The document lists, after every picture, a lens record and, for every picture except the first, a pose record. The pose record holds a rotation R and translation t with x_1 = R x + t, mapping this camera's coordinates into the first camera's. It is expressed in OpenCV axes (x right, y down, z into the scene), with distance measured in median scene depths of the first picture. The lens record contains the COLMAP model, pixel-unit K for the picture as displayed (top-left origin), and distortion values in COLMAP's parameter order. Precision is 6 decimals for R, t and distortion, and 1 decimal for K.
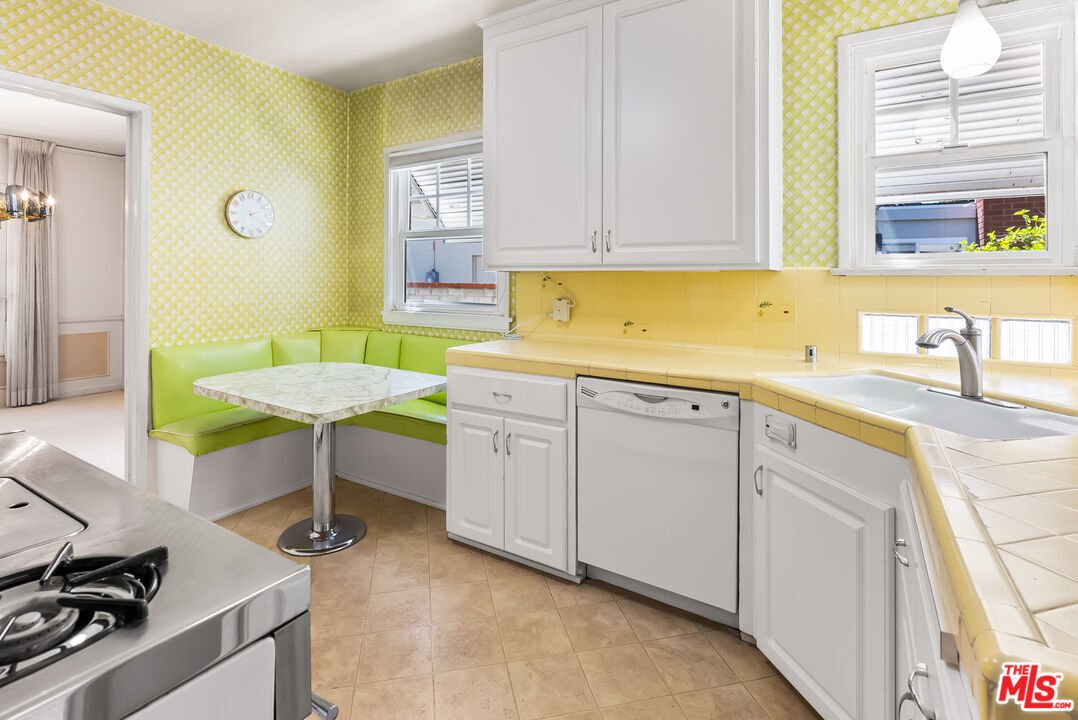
lens RADIAL K [[516.8, 0, 536.8], [0, 516.8, 277.7], [0, 0, 1]] dist [-0.000200, -0.000025]
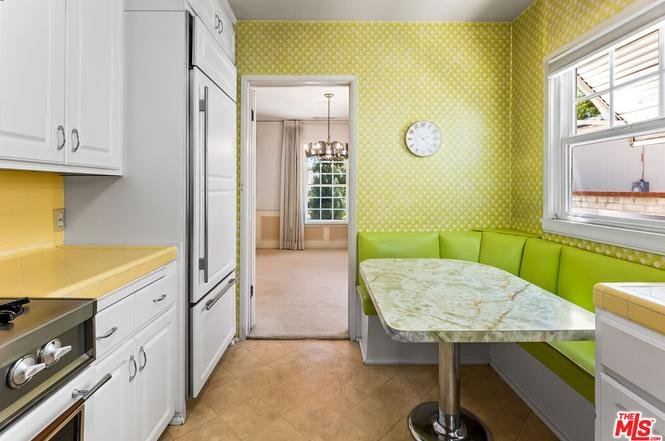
lens RADIAL K [[308.1, 0, 329.4], [0, 308.1, 187.8], [0, 0, 1]] dist [-0.000837, -0.000121]
pose [[0.527512, -0.003938, -0.849539, -0.006126], [0.001455, 0.999992, -0.003731, 0.005413], [0.849547, 0.000732, 0.527513, 0.339050]]
